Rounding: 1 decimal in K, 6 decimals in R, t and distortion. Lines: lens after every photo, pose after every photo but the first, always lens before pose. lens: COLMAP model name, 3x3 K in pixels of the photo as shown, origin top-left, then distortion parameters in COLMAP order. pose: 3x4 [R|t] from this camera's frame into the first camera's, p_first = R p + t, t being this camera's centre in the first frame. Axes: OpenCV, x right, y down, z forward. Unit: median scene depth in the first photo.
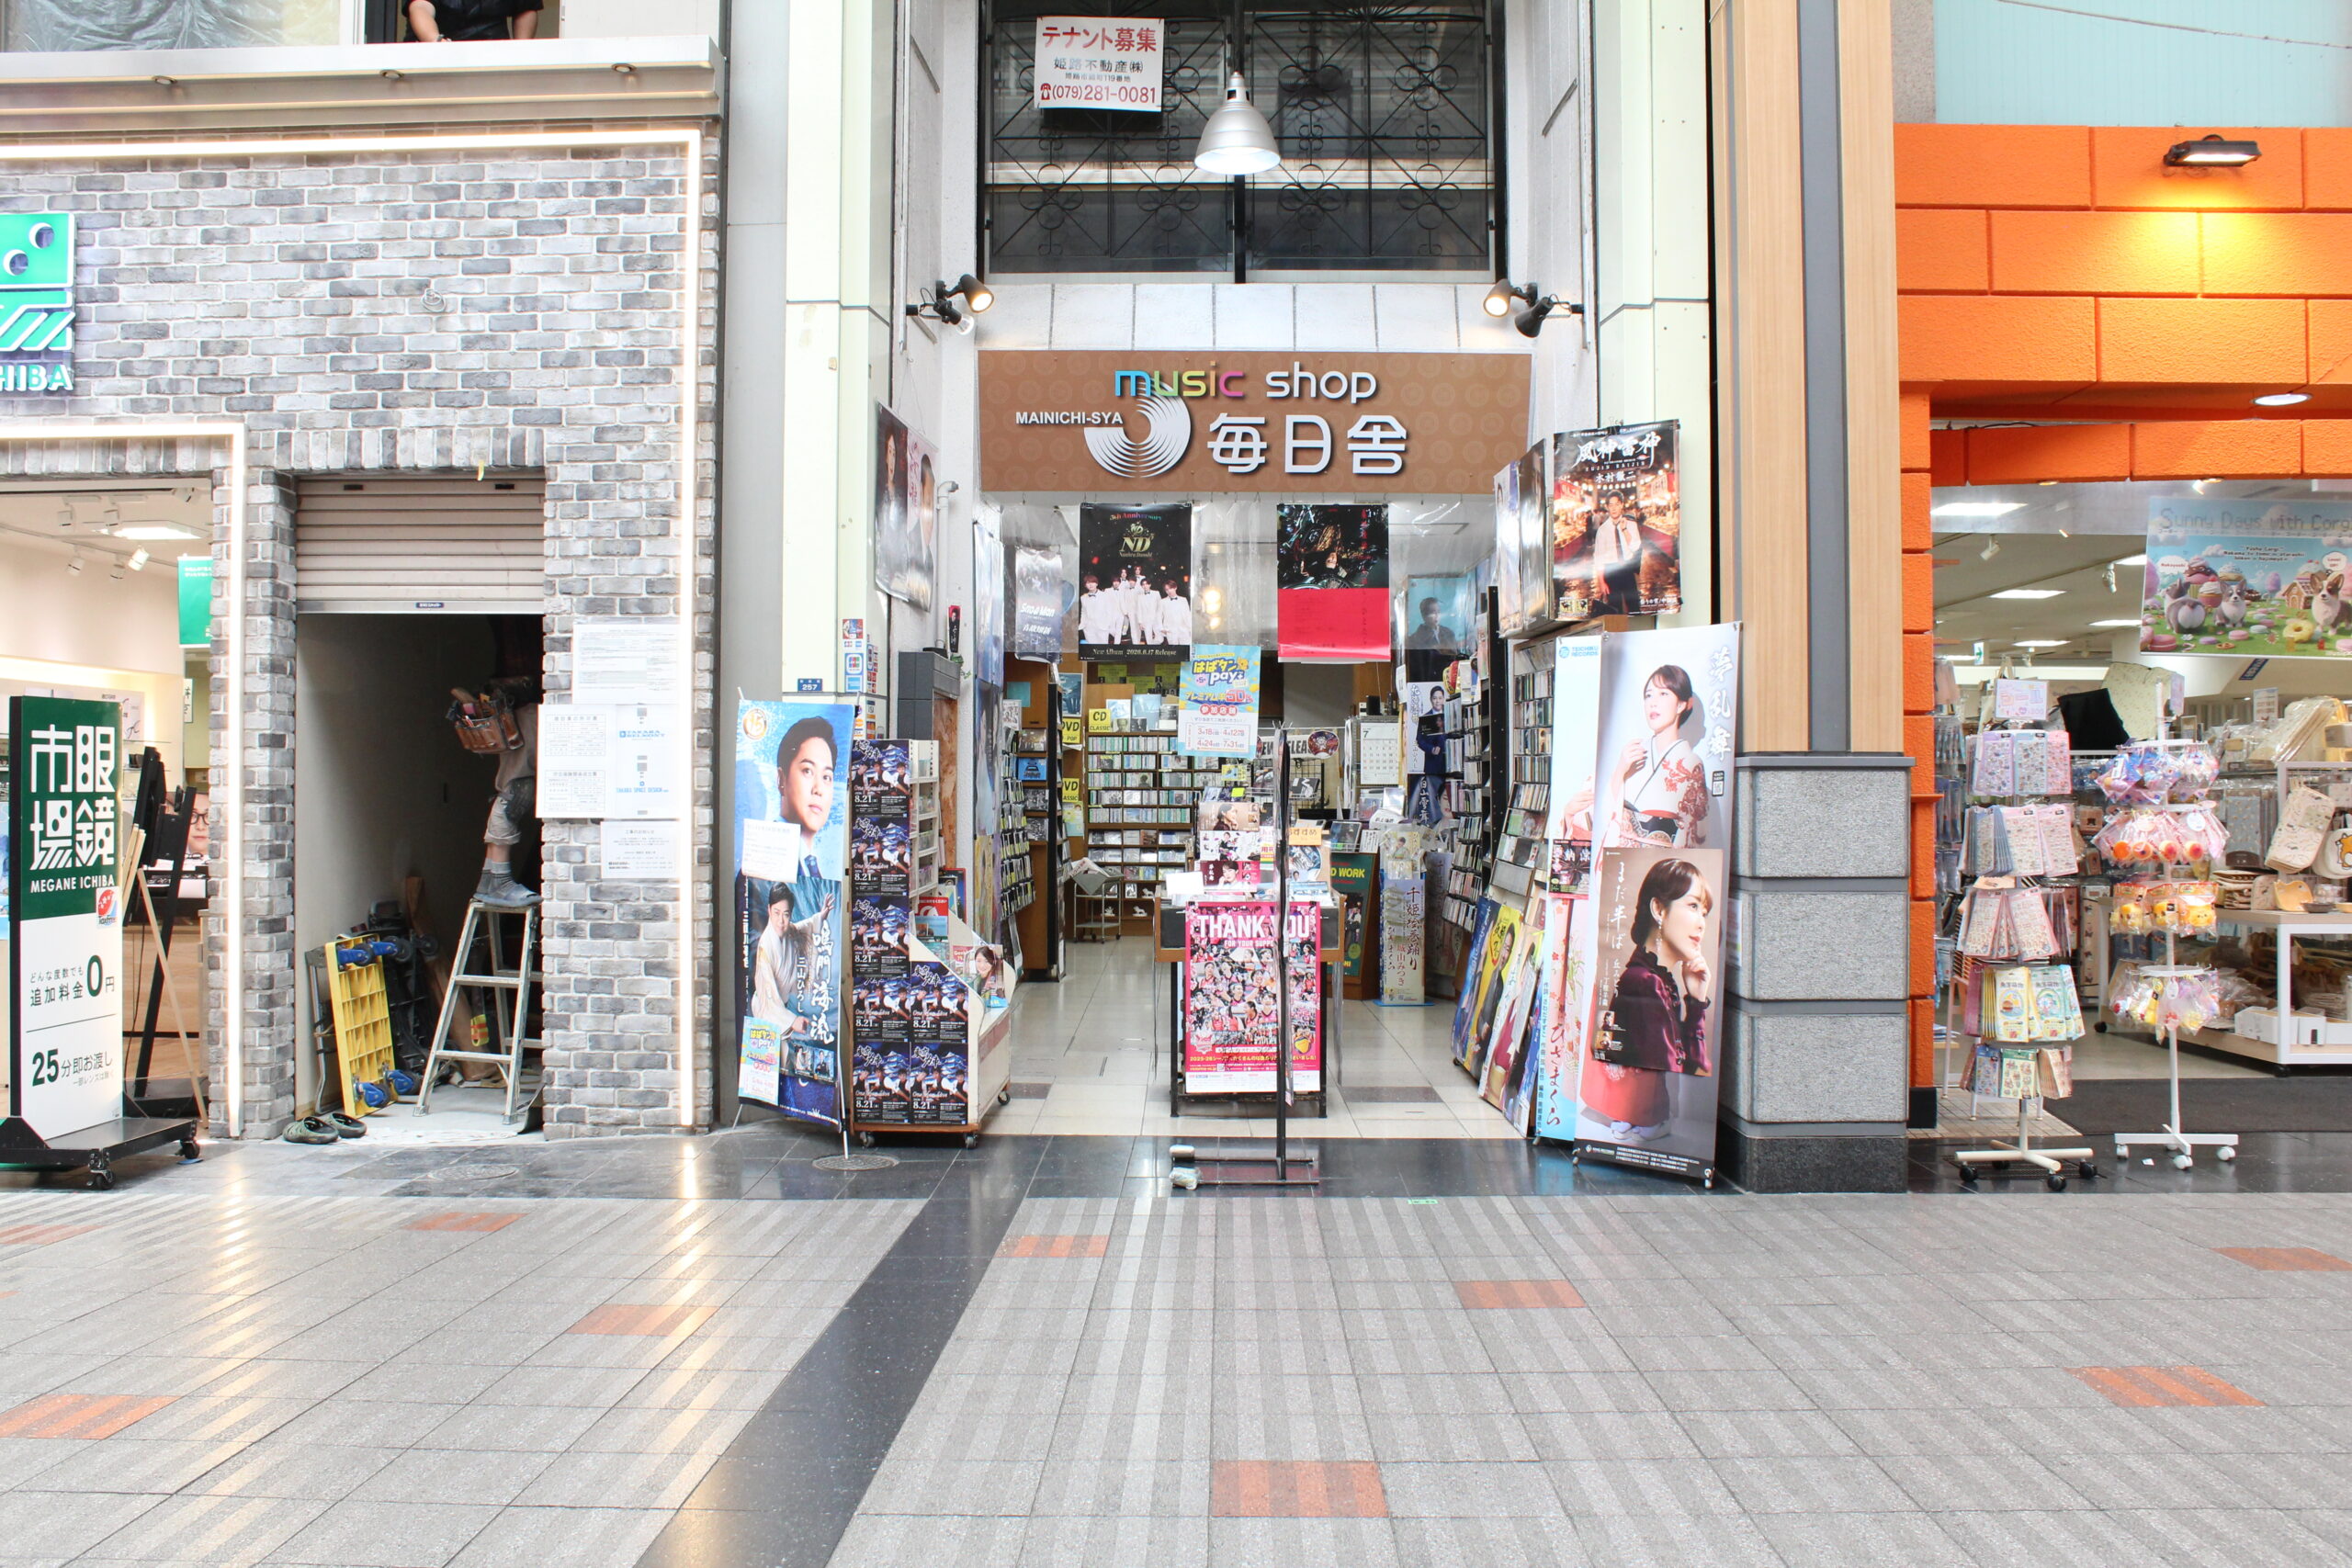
lens RADIAL K [[2077.5, 0, 1226.0], [0, 2077.5, 776.4], [0, 0, 1]] dist [-0.132802, 0.144109]
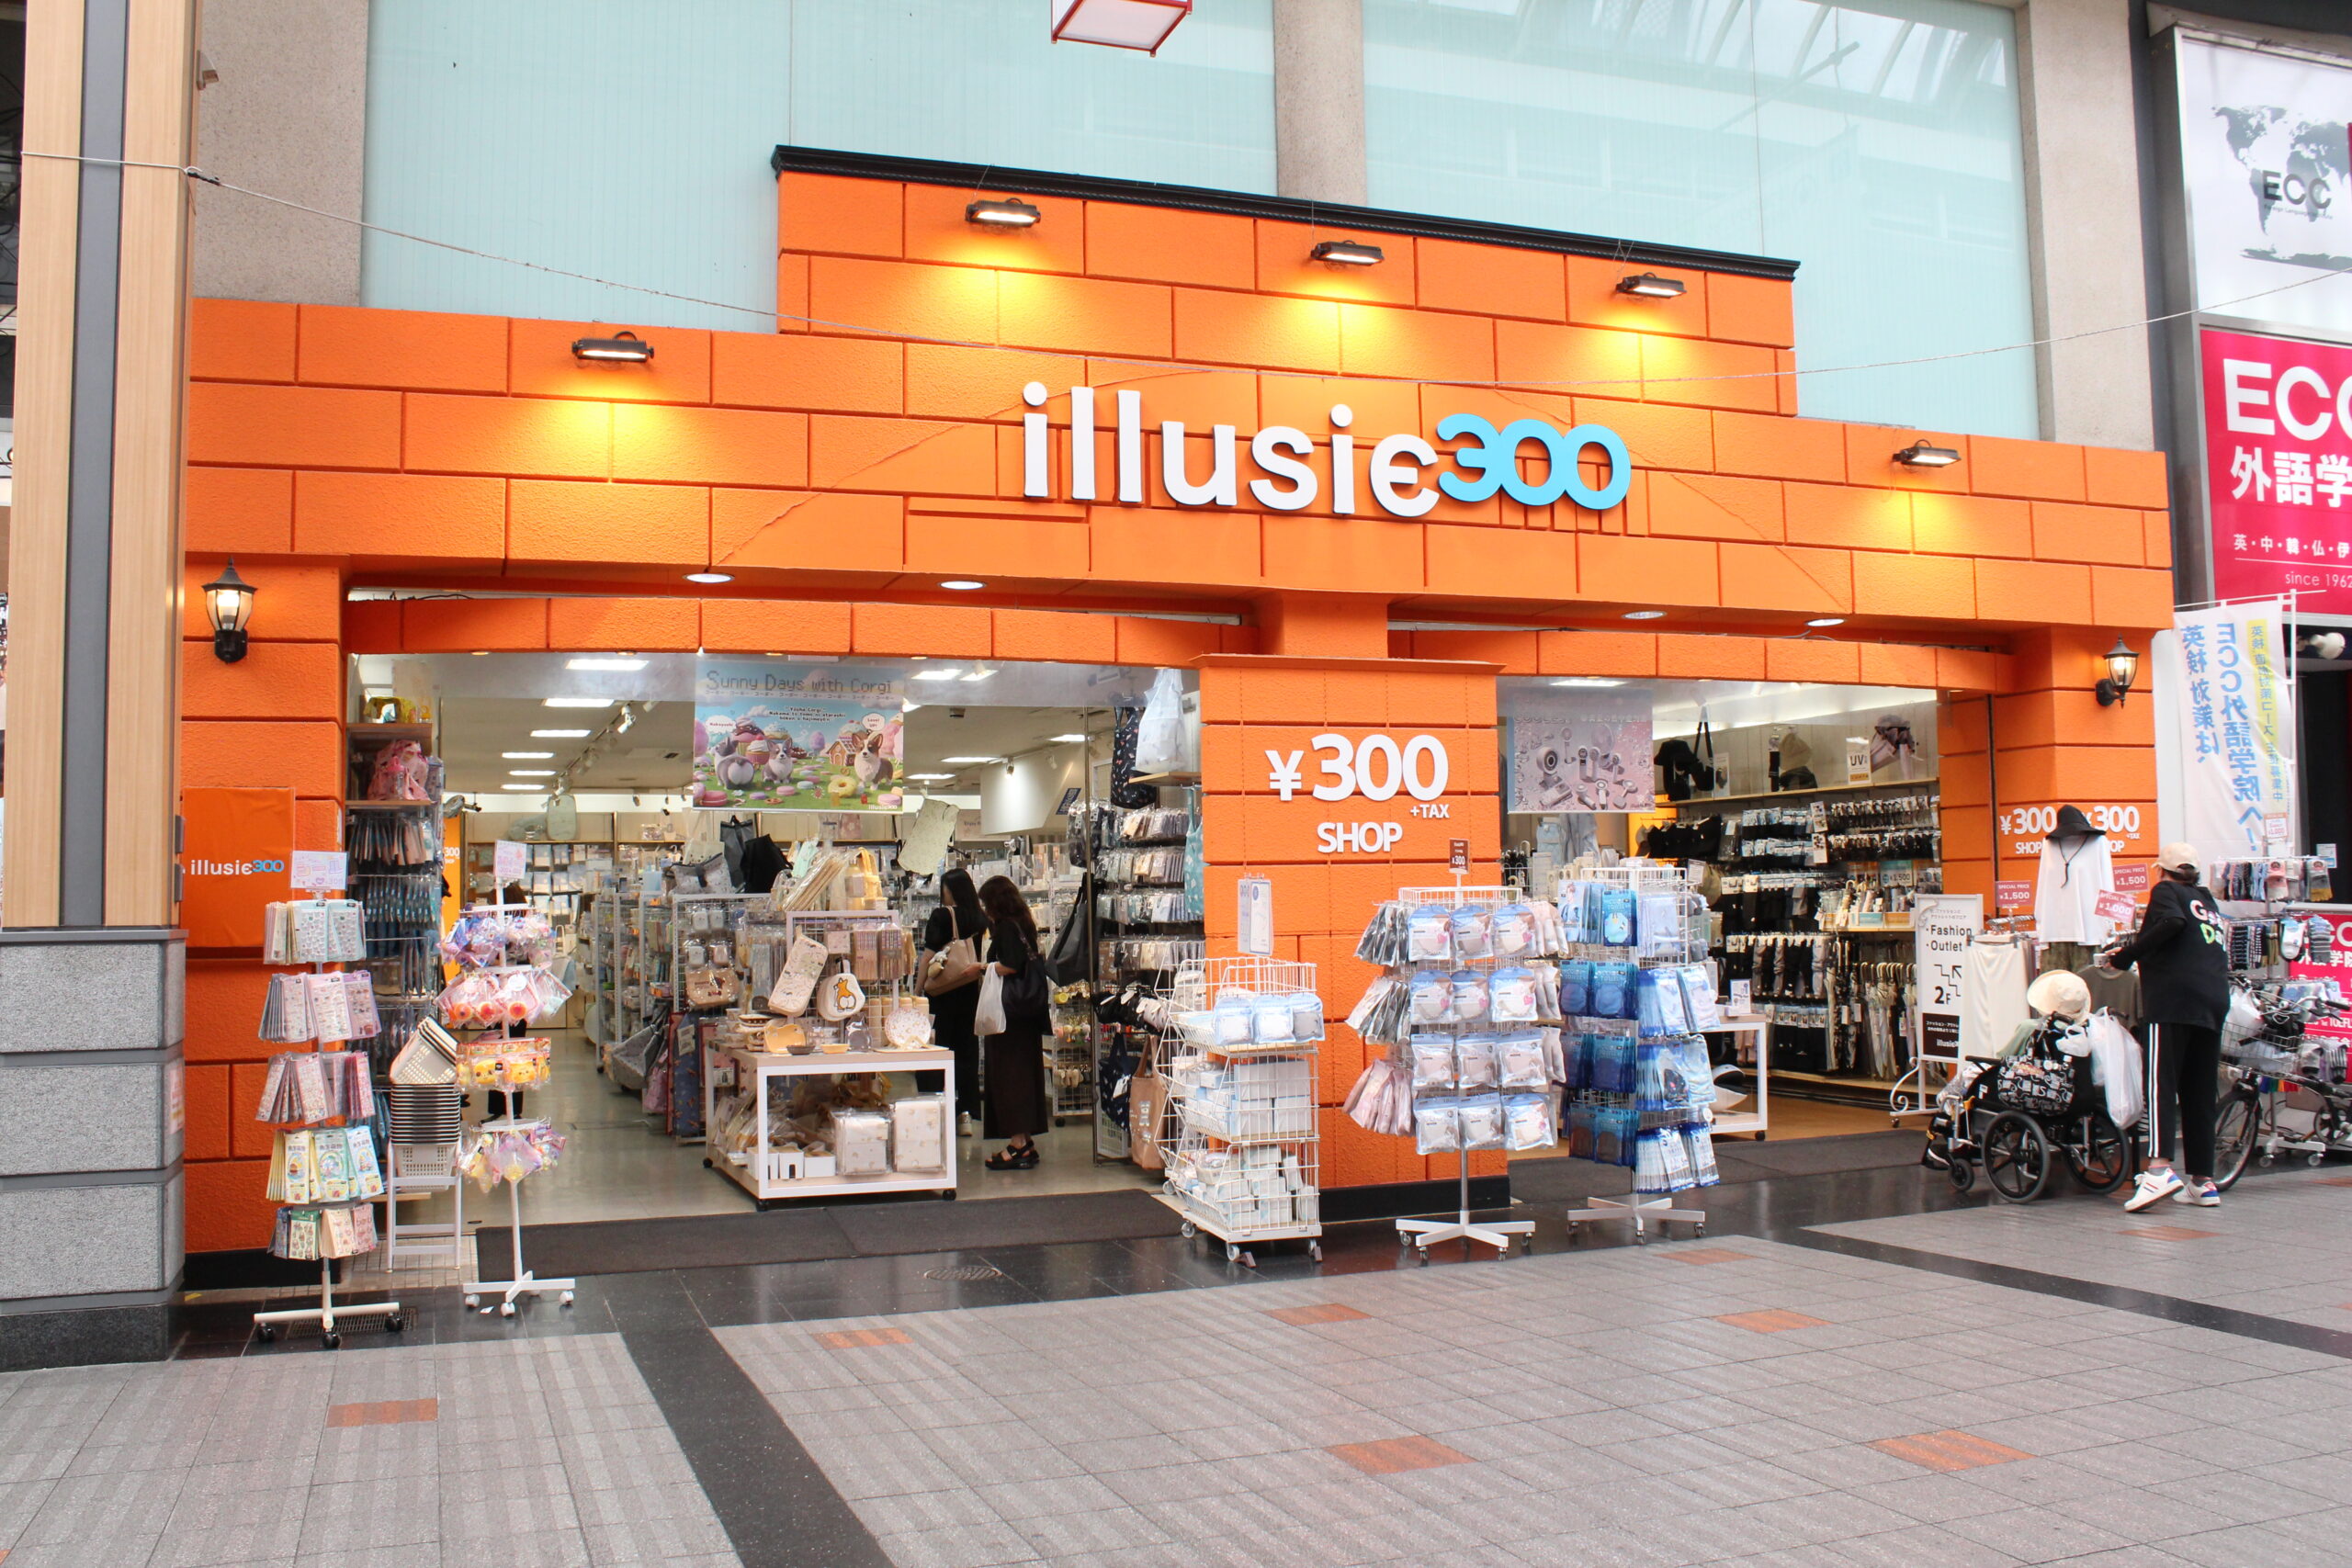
lens RADIAL K [[2077.5, 0, 1167.3], [0, 2077.5, 791.6], [0, 0, 1]] dist [-0.132802, 0.144109]
pose [[0.938637, 0.000806, 0.344907, 0.493078], [0.015572, 0.998879, -0.044712, -0.027695], [-0.344556, 0.047340, 0.937571, -0.134563]]
